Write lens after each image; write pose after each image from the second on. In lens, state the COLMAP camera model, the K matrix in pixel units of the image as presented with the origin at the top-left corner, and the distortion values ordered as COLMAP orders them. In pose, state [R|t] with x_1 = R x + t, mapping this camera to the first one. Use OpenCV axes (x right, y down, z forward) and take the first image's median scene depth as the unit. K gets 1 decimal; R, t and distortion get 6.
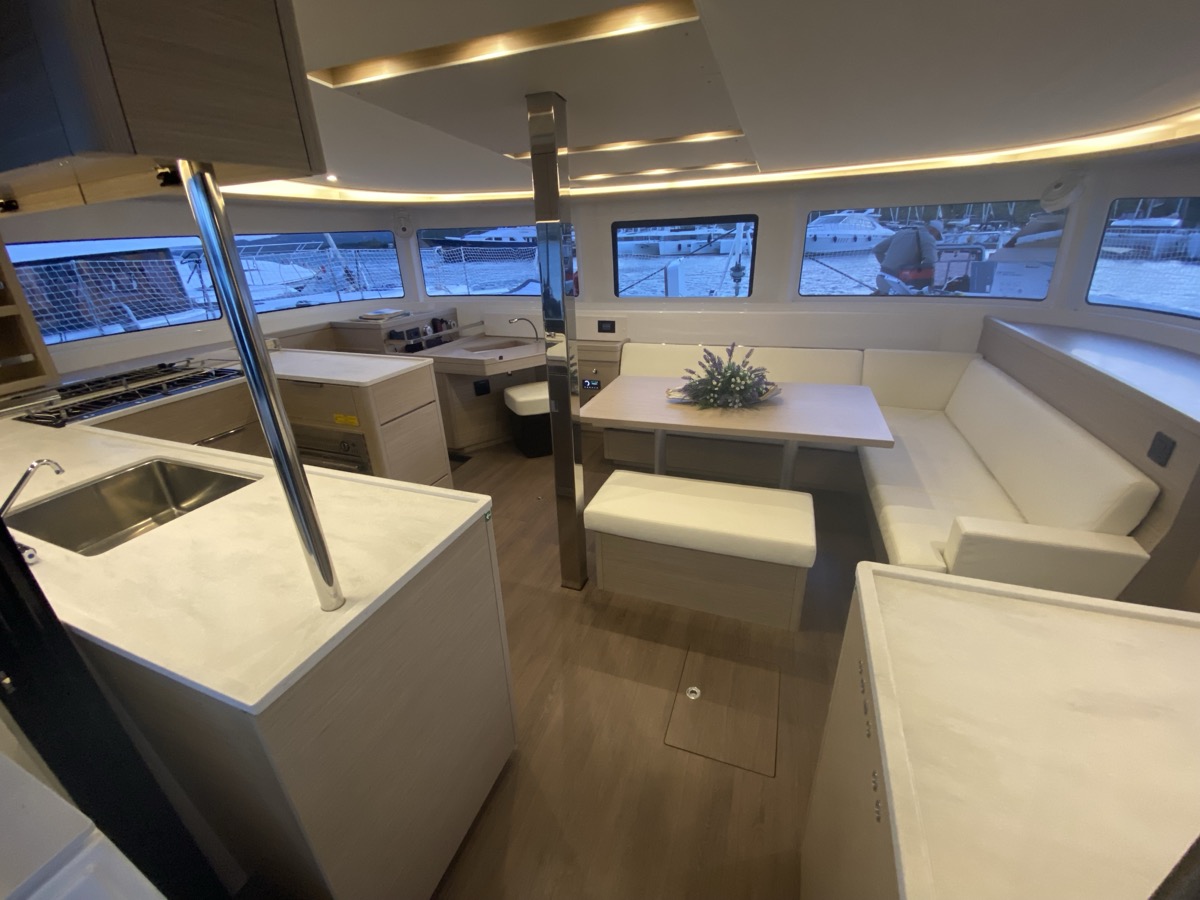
lens RADIAL K [[485.1, 0, 596.6], [0, 485.1, 452.7], [0, 0, 1]] dist [0.029963, -0.026754]
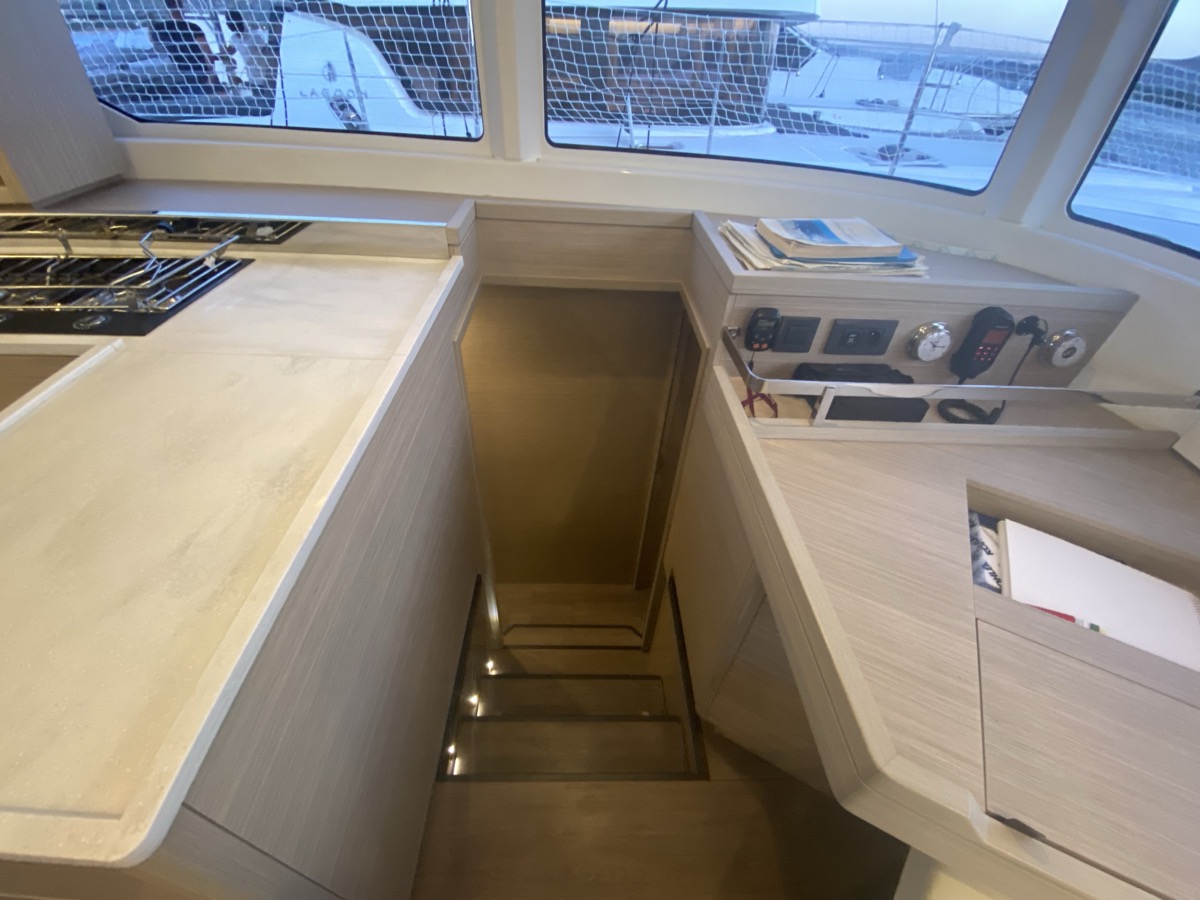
lens RADIAL K [[494.0, 0, 604.6], [0, 494.0, 455.5], [0, 0, 1]] dist [-0.000560, -0.005991]
pose [[0.385276, 0.635203, -0.669388, -0.299396], [-0.432817, 0.765037, 0.476853, -0.403535], [0.815004, 0.106003, 0.569677, 1.101261]]
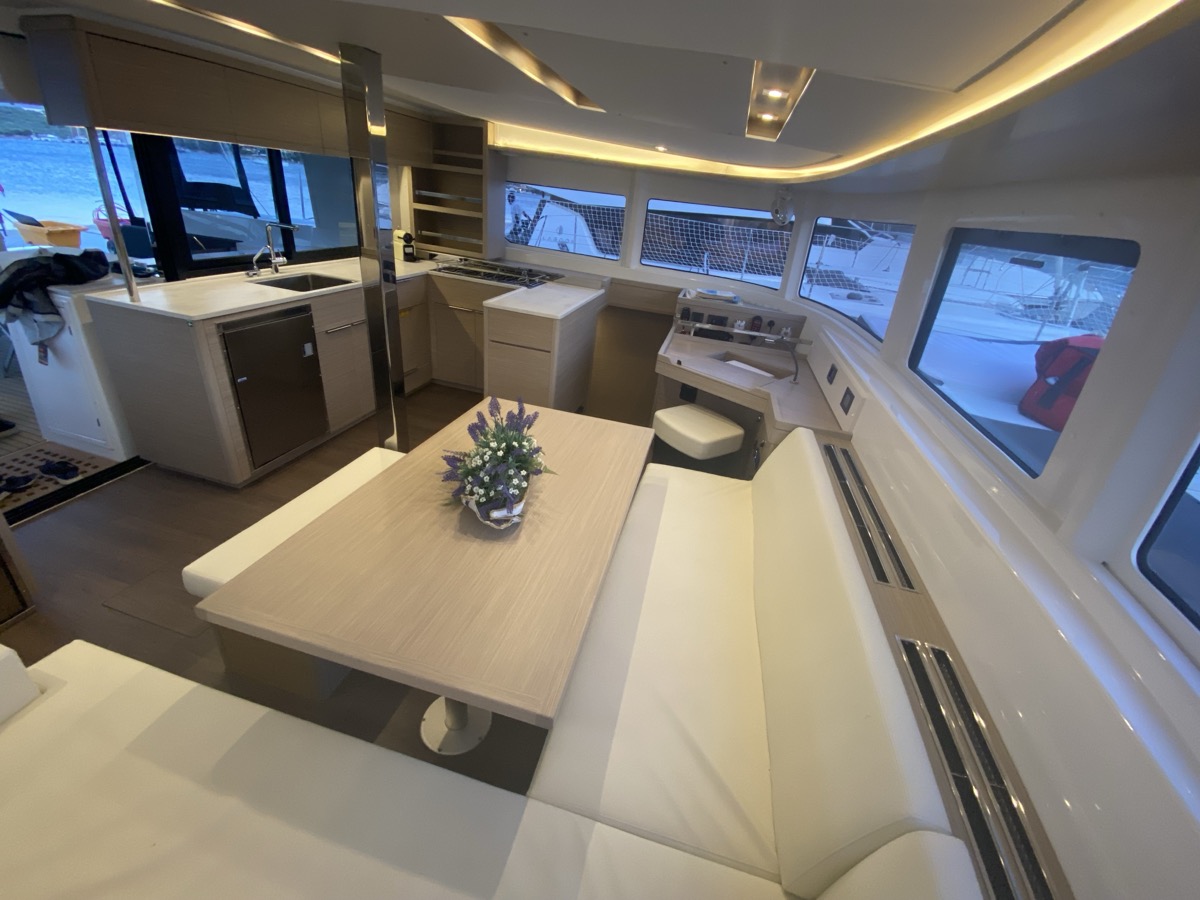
lens RADIAL K [[494.0, 0, 604.6], [0, 494.0, 455.5], [0, 0, 1]] dist [-0.000560, -0.005991]
pose [[0.106274, 0.503539, -0.857411, 0.832124], [-0.504117, 0.770543, 0.390039, -0.469156], [0.857072, 0.390784, 0.335732, 0.920080]]
